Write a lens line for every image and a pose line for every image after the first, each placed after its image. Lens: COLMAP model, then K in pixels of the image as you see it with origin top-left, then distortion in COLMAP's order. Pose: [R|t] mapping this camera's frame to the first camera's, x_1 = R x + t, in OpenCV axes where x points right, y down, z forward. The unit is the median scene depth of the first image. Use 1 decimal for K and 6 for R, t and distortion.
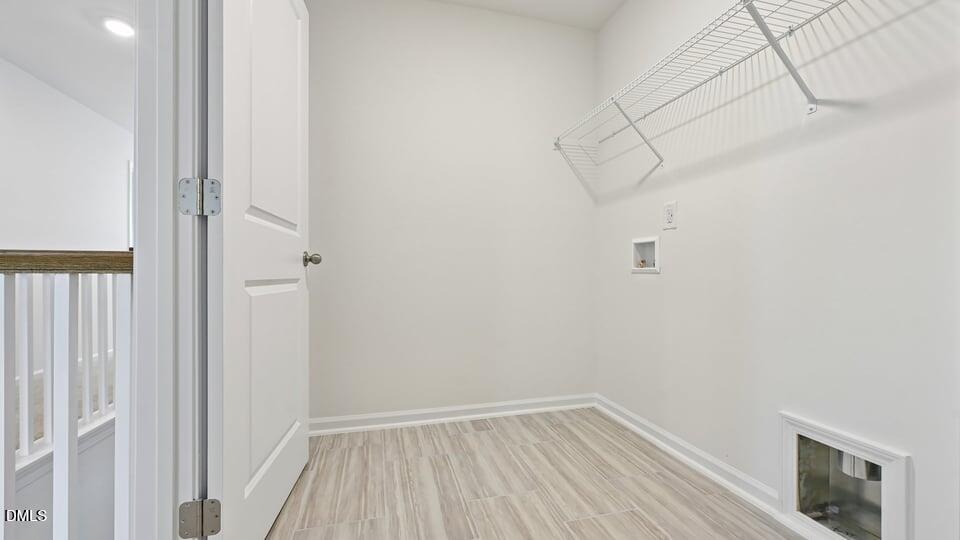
lens RADIAL K [[377.9, 0, 480.0], [0, 377.9, 270.0], [0, 0, 1]] dist [-0.000884, -0.000101]
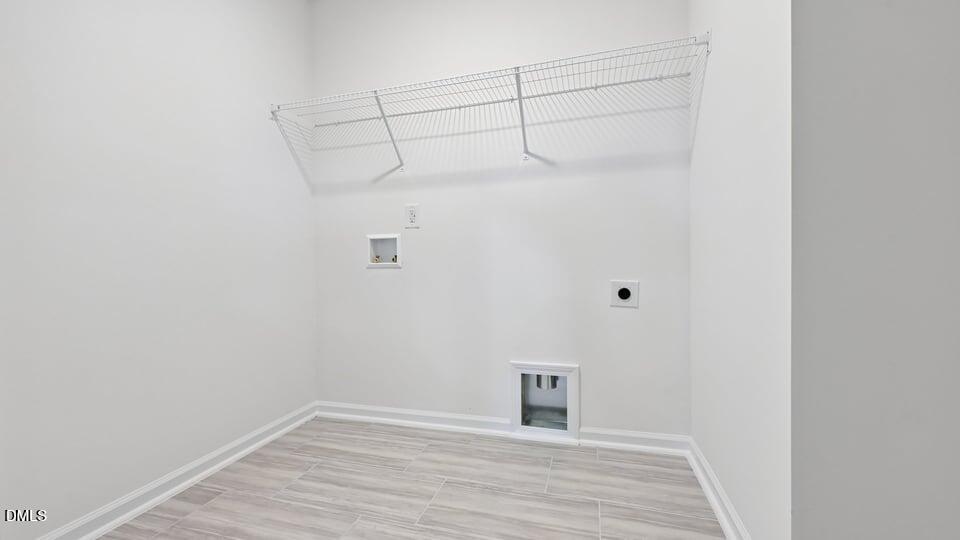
lens RADIAL K [[386.3, 0, 475.8], [0, 386.3, 268.1], [0, 0, 1]] dist [-0.001046, -0.000018]
pose [[0.524851, -0.014535, 0.851070, -0.362339], [0.010023, 0.999890, 0.010895, -0.000529], [-0.851135, 0.002812, 0.524939, 0.235267]]
